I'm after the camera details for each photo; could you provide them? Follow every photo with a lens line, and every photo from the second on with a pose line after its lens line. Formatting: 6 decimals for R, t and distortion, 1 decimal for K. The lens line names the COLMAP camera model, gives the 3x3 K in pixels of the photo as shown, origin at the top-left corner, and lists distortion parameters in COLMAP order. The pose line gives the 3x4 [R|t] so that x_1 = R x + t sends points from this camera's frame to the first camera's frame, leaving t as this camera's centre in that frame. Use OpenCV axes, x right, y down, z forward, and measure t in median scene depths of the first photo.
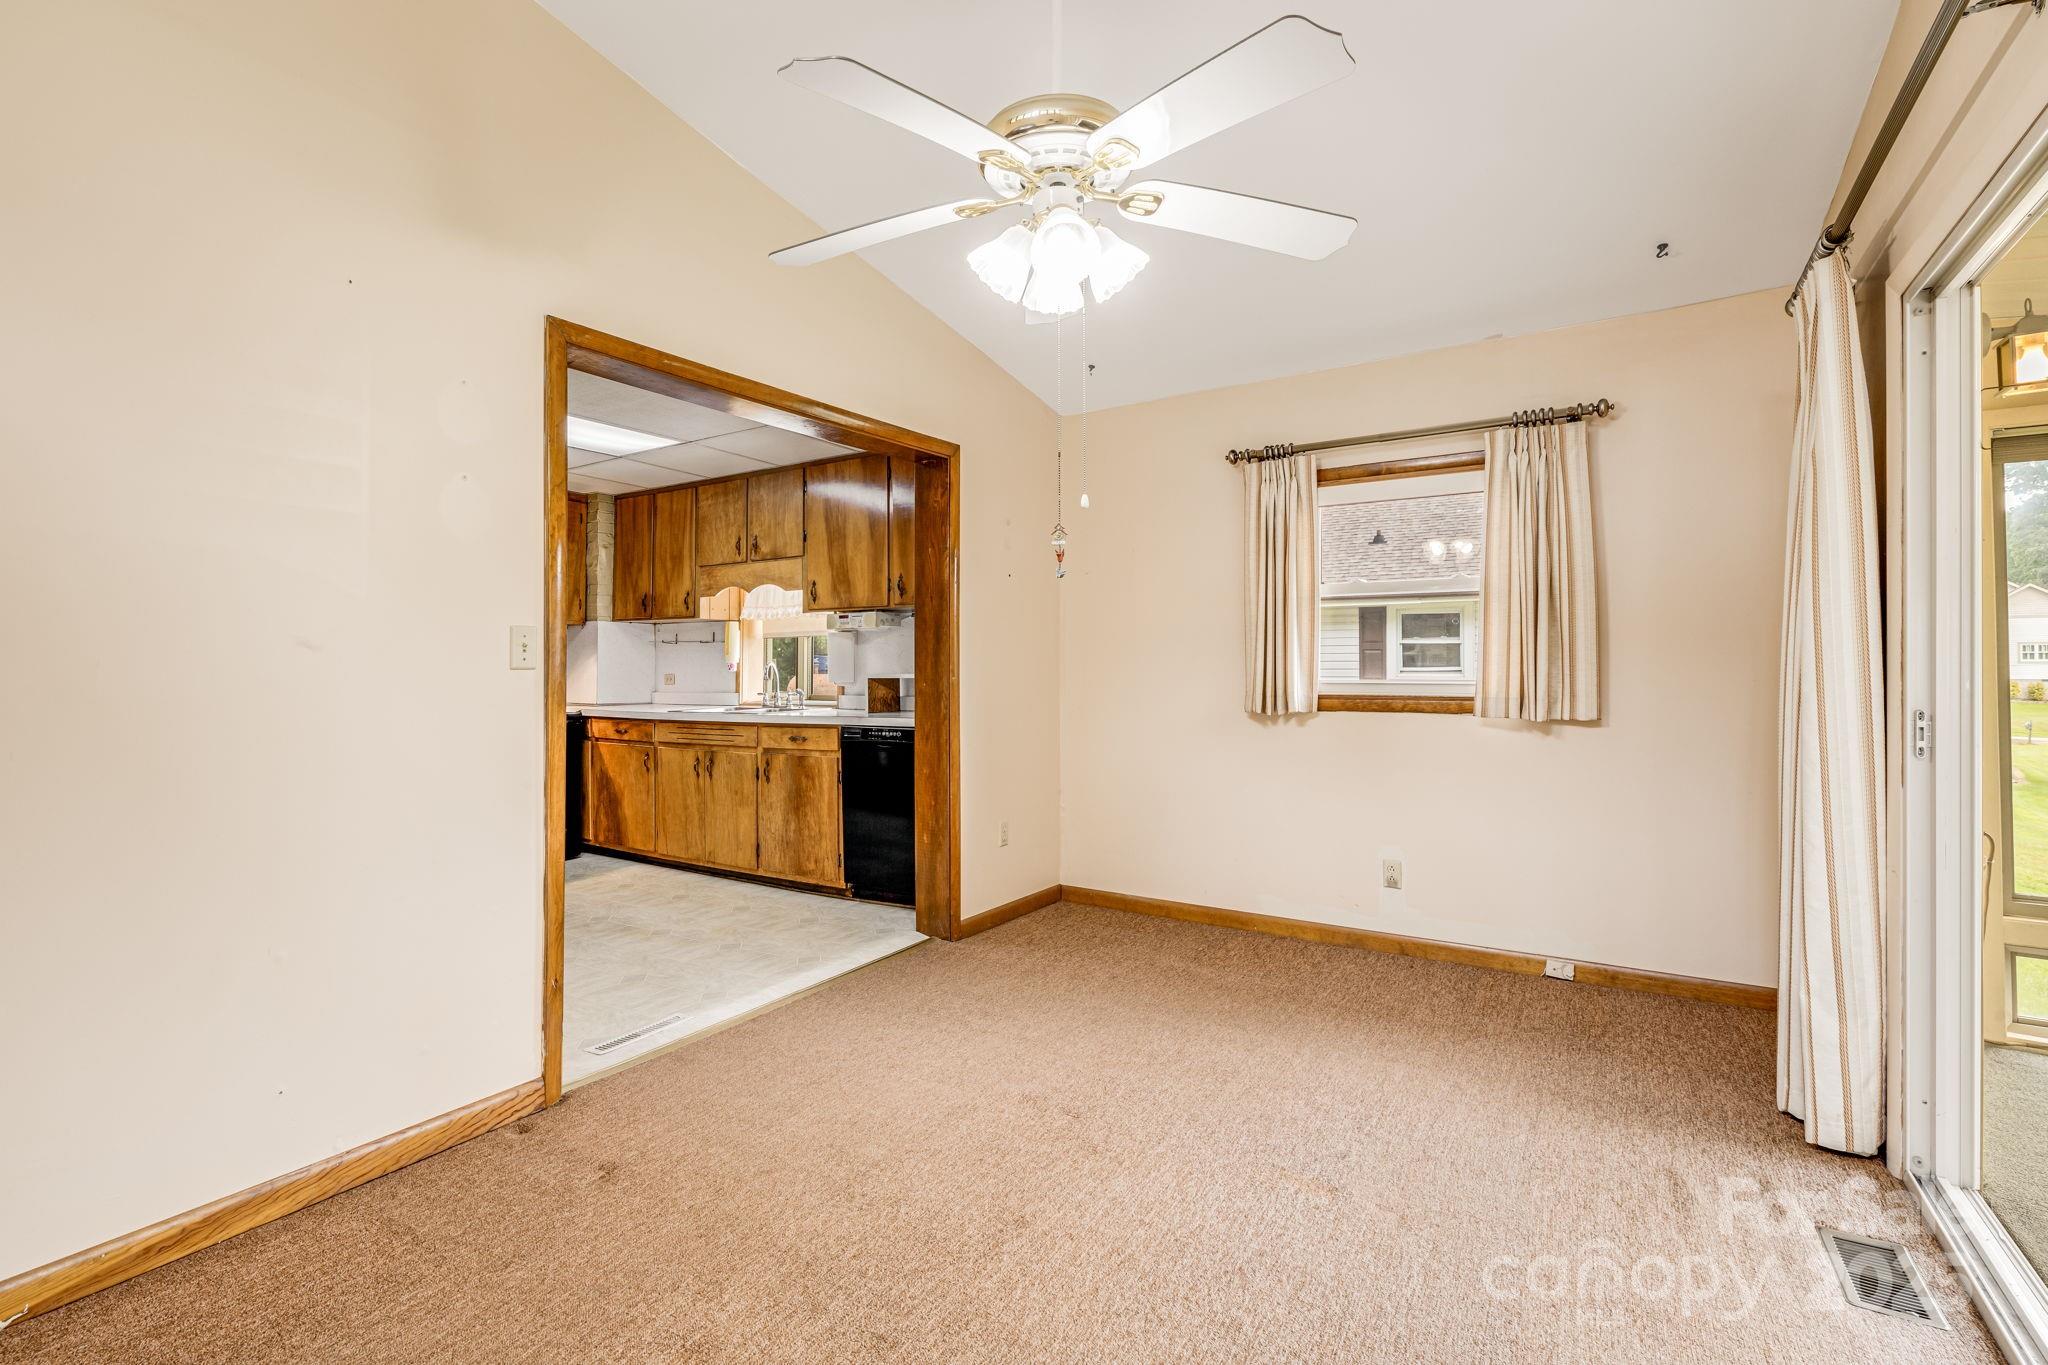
lens RADIAL K [[903.5, 0, 1014.4], [0, 903.5, 677.3], [0, 0, 1]] dist [-0.001412, 0.001462]
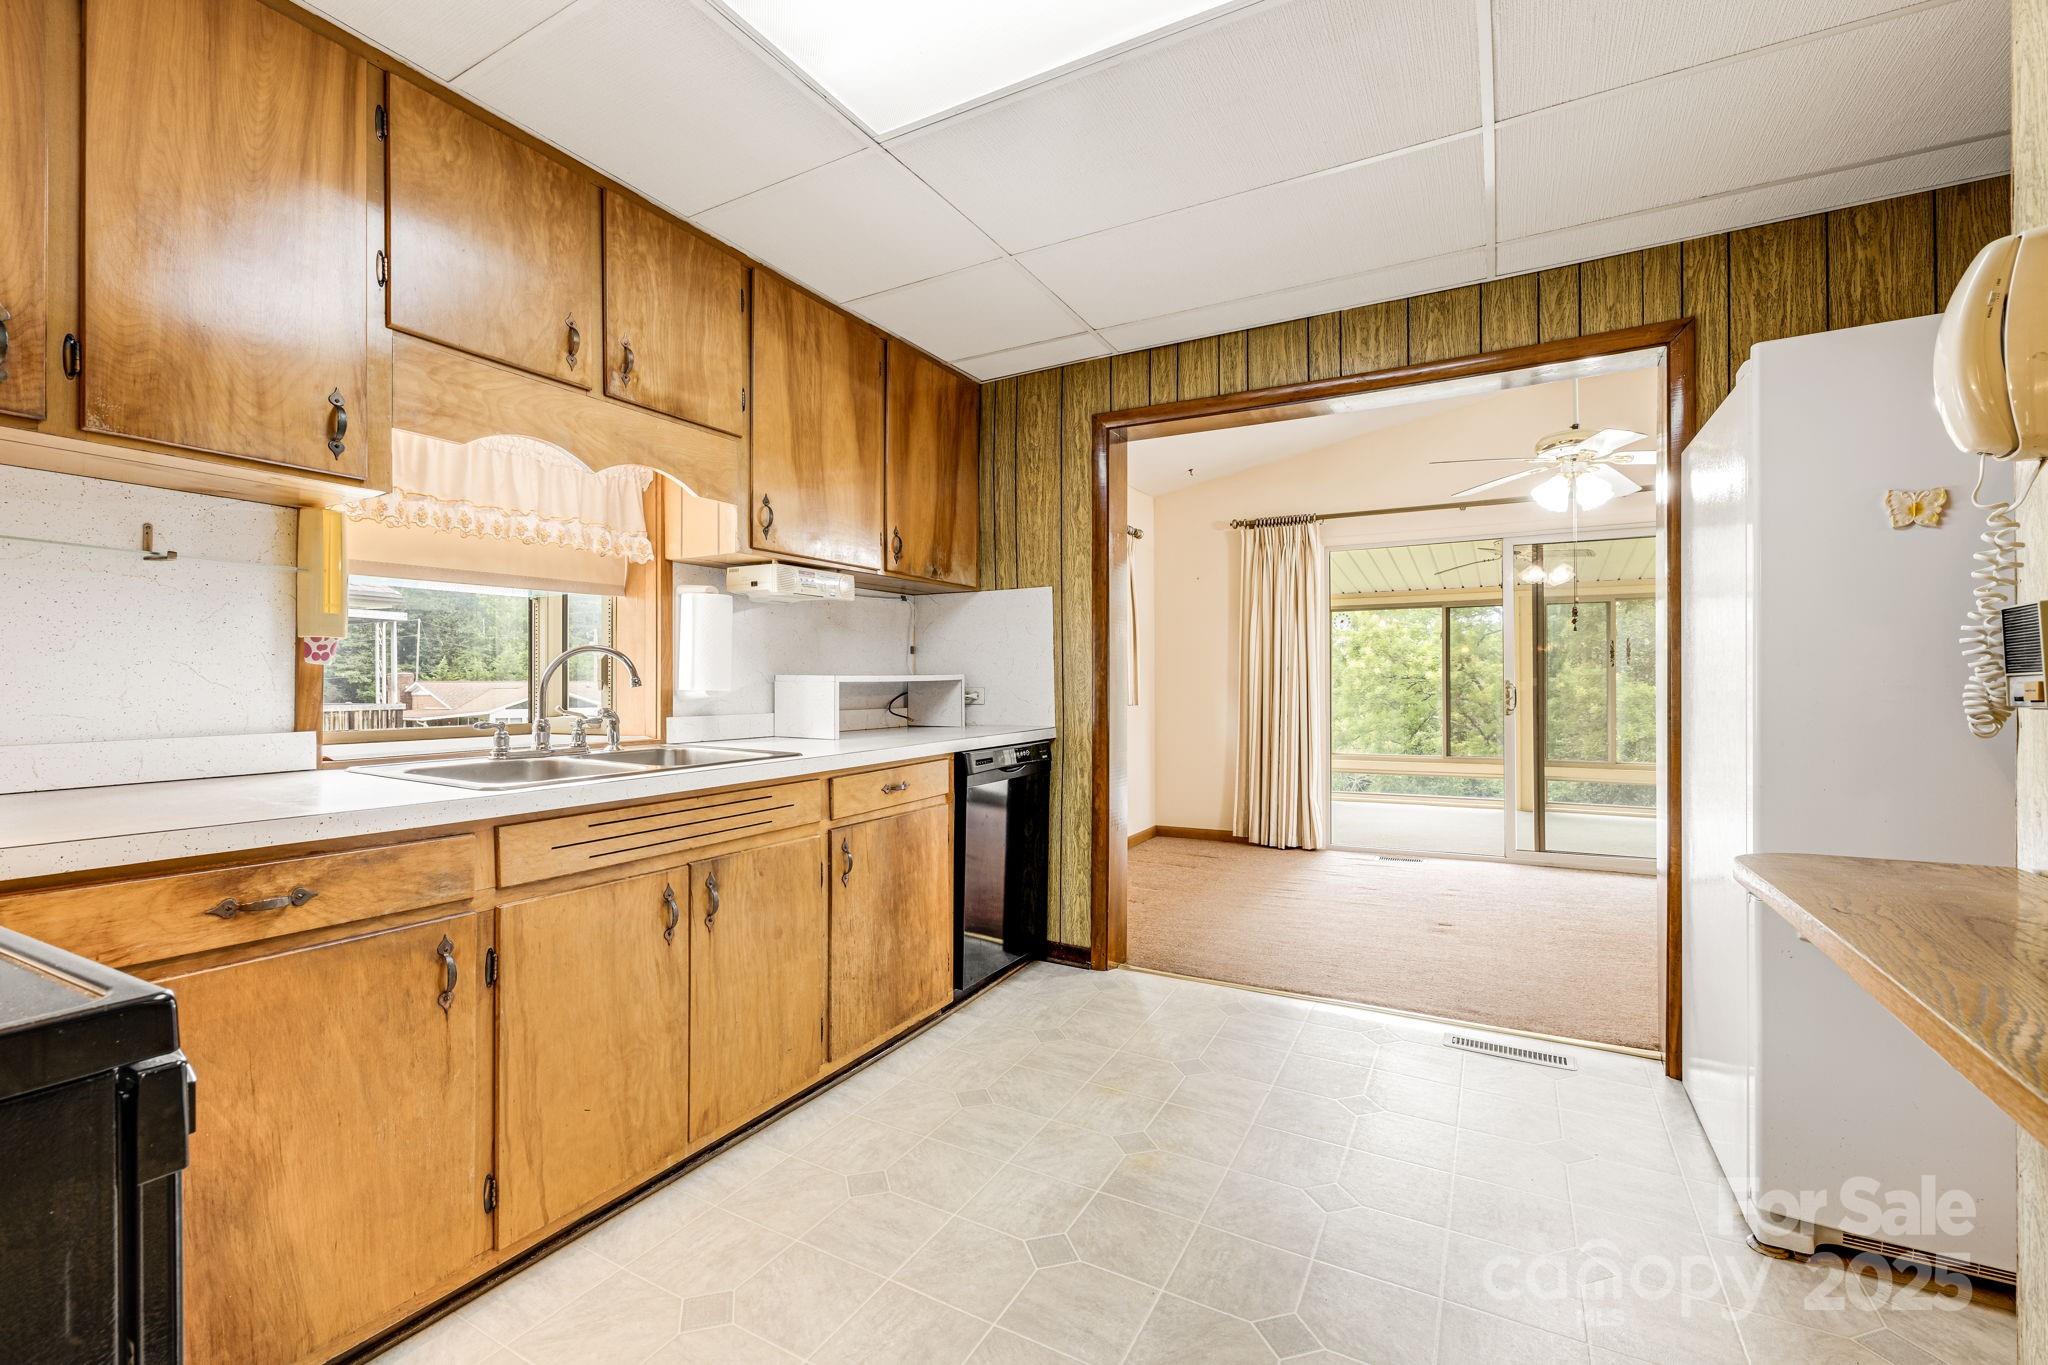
lens RADIAL K [[903.5, 0, 1007.7], [0, 903.5, 677.6], [0, 0, 1]] dist [-0.001412, 0.001462]
pose [[-0.062246, -0.001244, 0.998060, -0.789553], [-0.000321, 0.999999, 0.001226, -0.001674], [-0.998061, -0.000244, -0.062247, 0.937687]]
